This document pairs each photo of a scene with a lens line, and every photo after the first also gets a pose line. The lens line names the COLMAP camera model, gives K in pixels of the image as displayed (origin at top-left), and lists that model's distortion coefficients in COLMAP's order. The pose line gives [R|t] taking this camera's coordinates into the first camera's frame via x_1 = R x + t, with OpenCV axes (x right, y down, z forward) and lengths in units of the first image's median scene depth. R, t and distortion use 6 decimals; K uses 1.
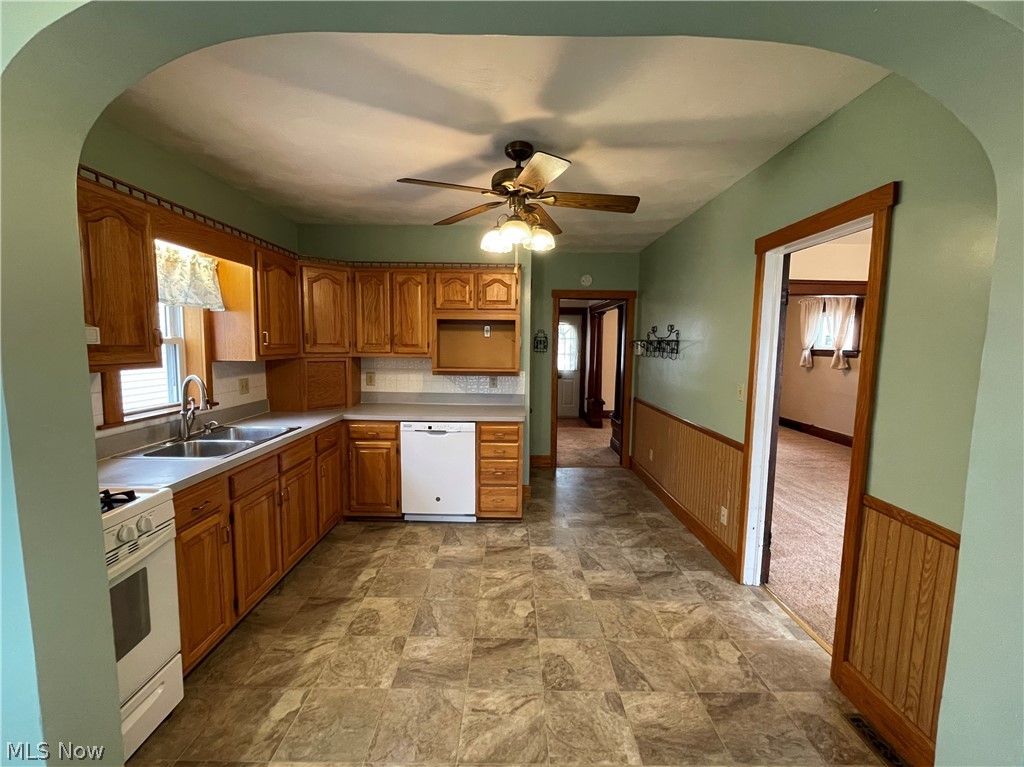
lens RADIAL K [[426.3, 0, 513.3], [0, 426.3, 383.9], [0, 0, 1]] dist [-0.002135, -0.000092]
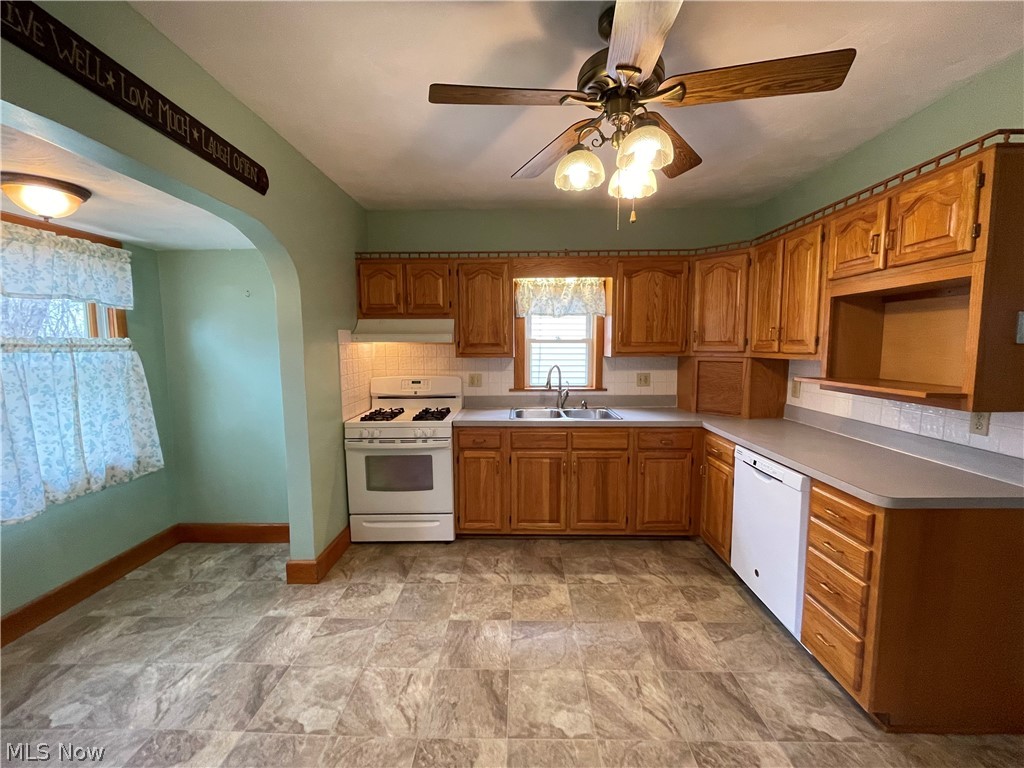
lens RADIAL K [[414.9, 0, 513.7], [0, 414.9, 383.5], [0, 0, 1]] dist [-0.001612, -0.000450]
pose [[-0.017879, 0.080981, -0.996555, 0.599900], [-0.091242, 0.992424, 0.082282, -0.053620], [0.995668, 0.092399, -0.010355, 0.807867]]
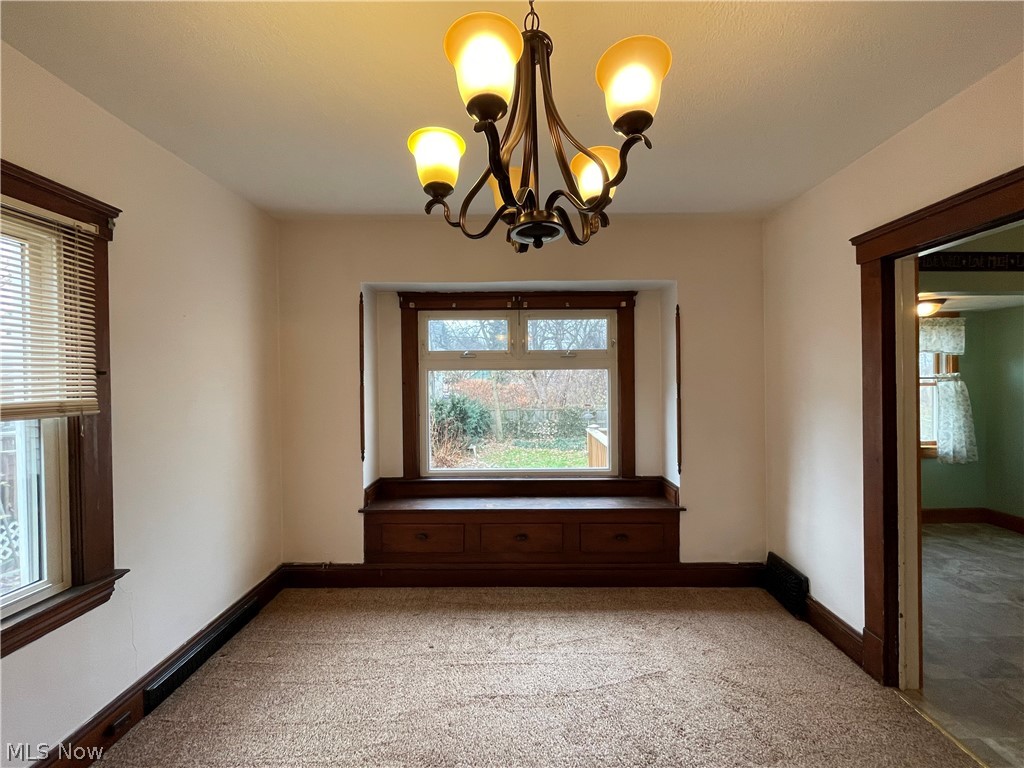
lens RADIAL K [[414.9, 0, 513.7], [0, 414.9, 383.5], [0, 0, 1]] dist [-0.001612, -0.000450]
pose [[-0.999982, -0.001442, 0.005830, 1.287884], [-0.000838, 0.994761, 0.102226, -0.113896], [-0.005947, 0.102219, -0.994744, 1.434411]]
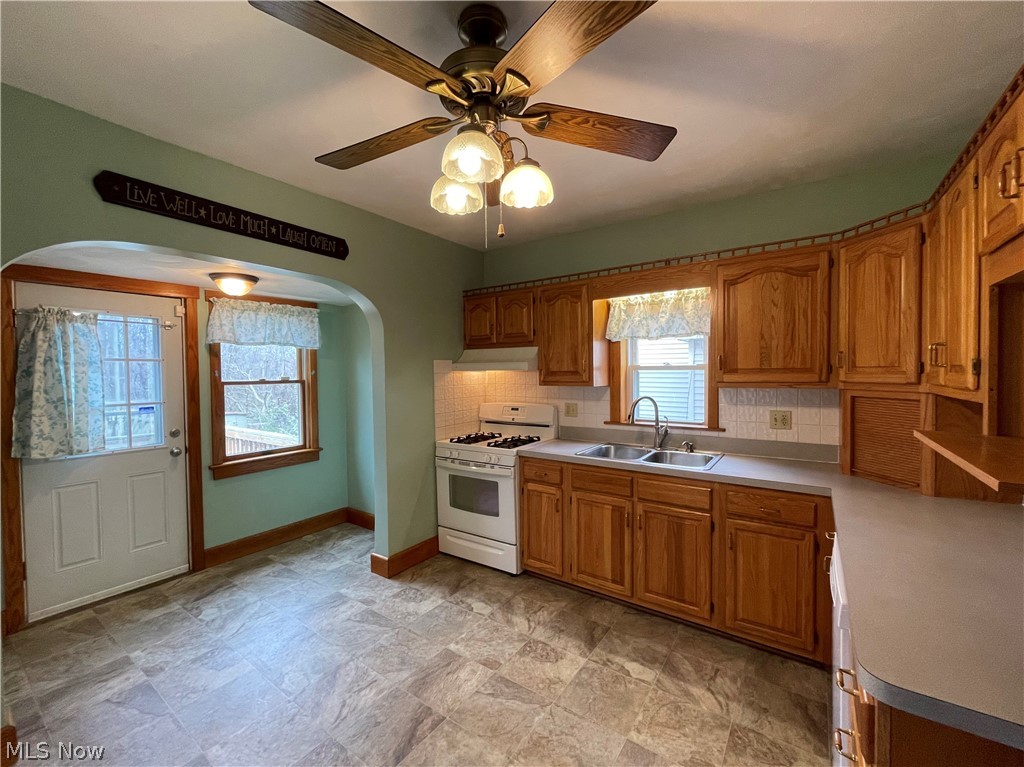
lens RADIAL K [[426.3, 0, 513.3], [0, 426.3, 383.9], [0, 0, 1]] dist [-0.002135, -0.000092]
pose [[-0.576722, 0.017894, -0.816745, 0.420345], [-0.074763, 0.994409, 0.074578, -0.105743], [0.813512, 0.104073, -0.572159, 1.270243]]
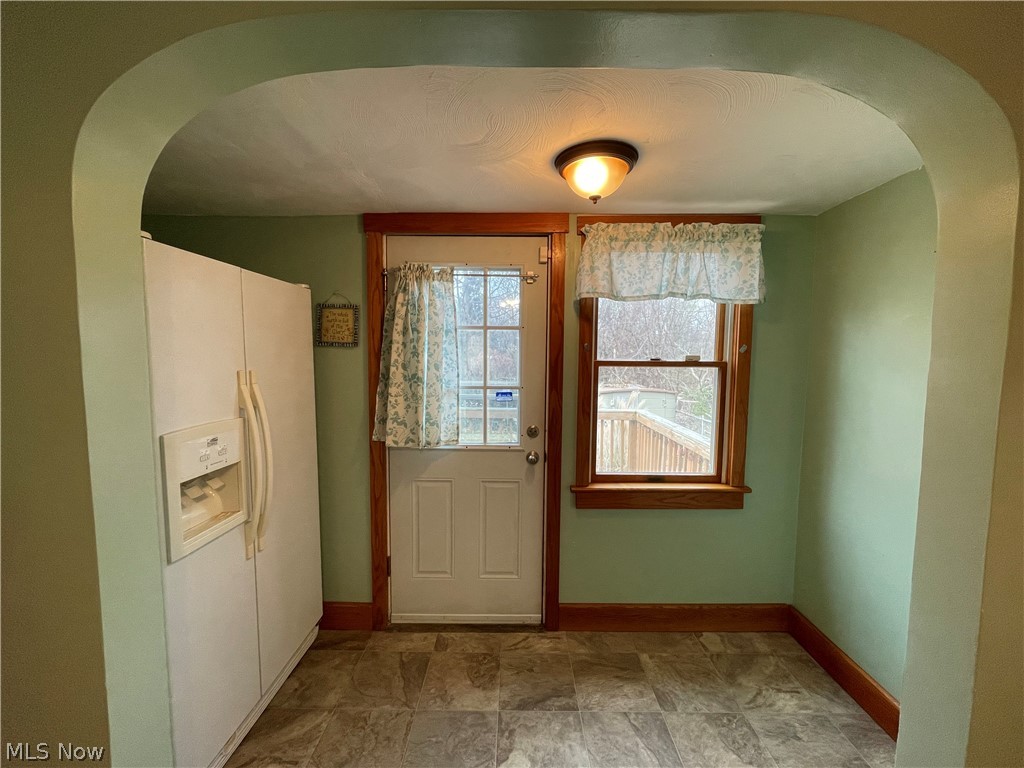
lens RADIAL K [[414.9, 0, 513.7], [0, 414.9, 383.5], [0, 0, 1]] dist [-0.001612, -0.000450]
pose [[-0.999815, -0.018854, 0.003719, 0.034010], [-0.017923, 0.984665, 0.173535, -0.044363], [-0.006933, 0.173436, -0.984821, 0.626574]]
